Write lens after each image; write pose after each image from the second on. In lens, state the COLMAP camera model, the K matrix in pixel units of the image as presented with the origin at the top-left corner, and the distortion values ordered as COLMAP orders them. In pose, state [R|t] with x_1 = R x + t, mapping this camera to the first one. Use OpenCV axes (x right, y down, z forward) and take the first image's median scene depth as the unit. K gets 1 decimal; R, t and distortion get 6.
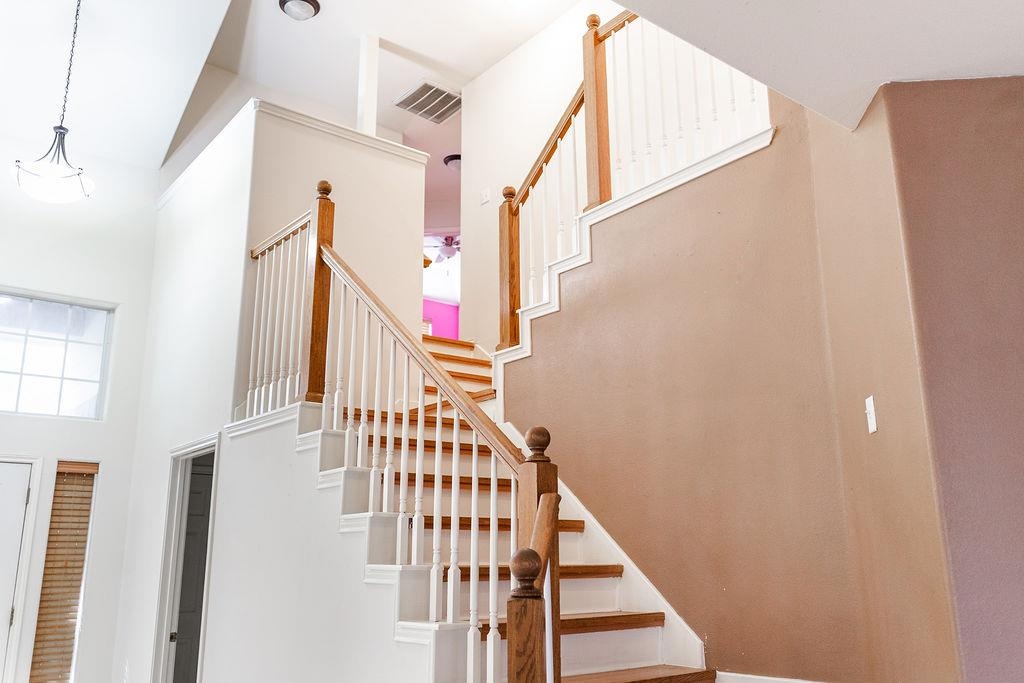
lens RADIAL K [[838.4, 0, 512.0], [0, 838.4, 341.5], [0, 0, 1]] dist [0.010776, -0.009587]
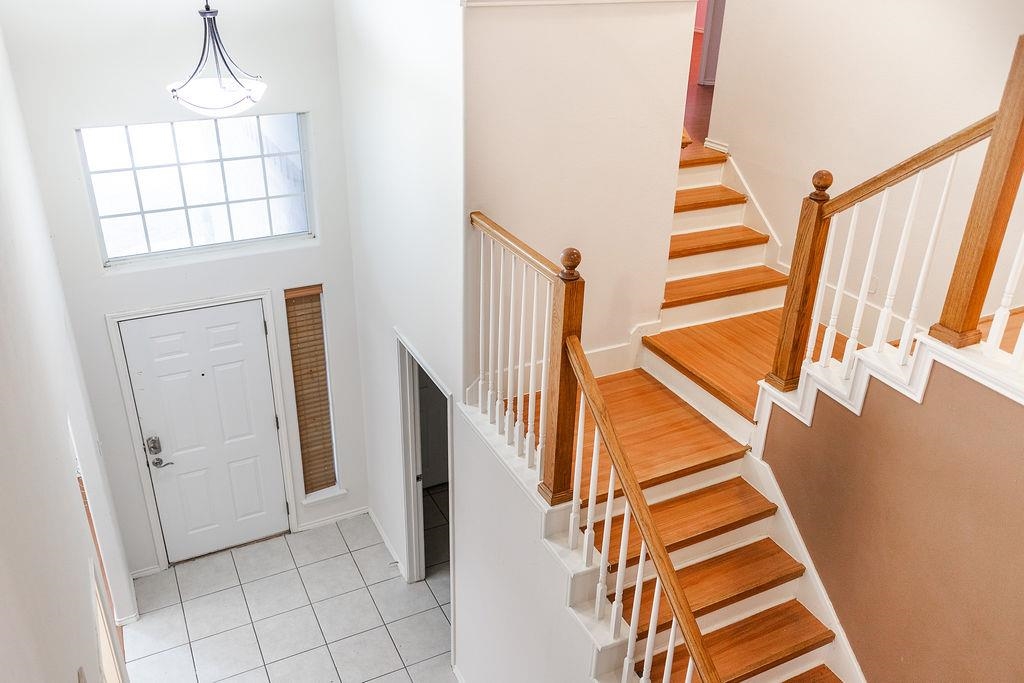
lens RADIAL K [[838.4, 0, 512.0], [0, 838.4, 341.5], [0, 0, 1]] dist [0.010776, -0.009587]
pose [[0.978484, 0.117788, -0.169397, -0.106343], [0.022345, 0.755700, 0.654537, -0.468691], [0.205110, -0.644239, 0.736808, 0.297206]]
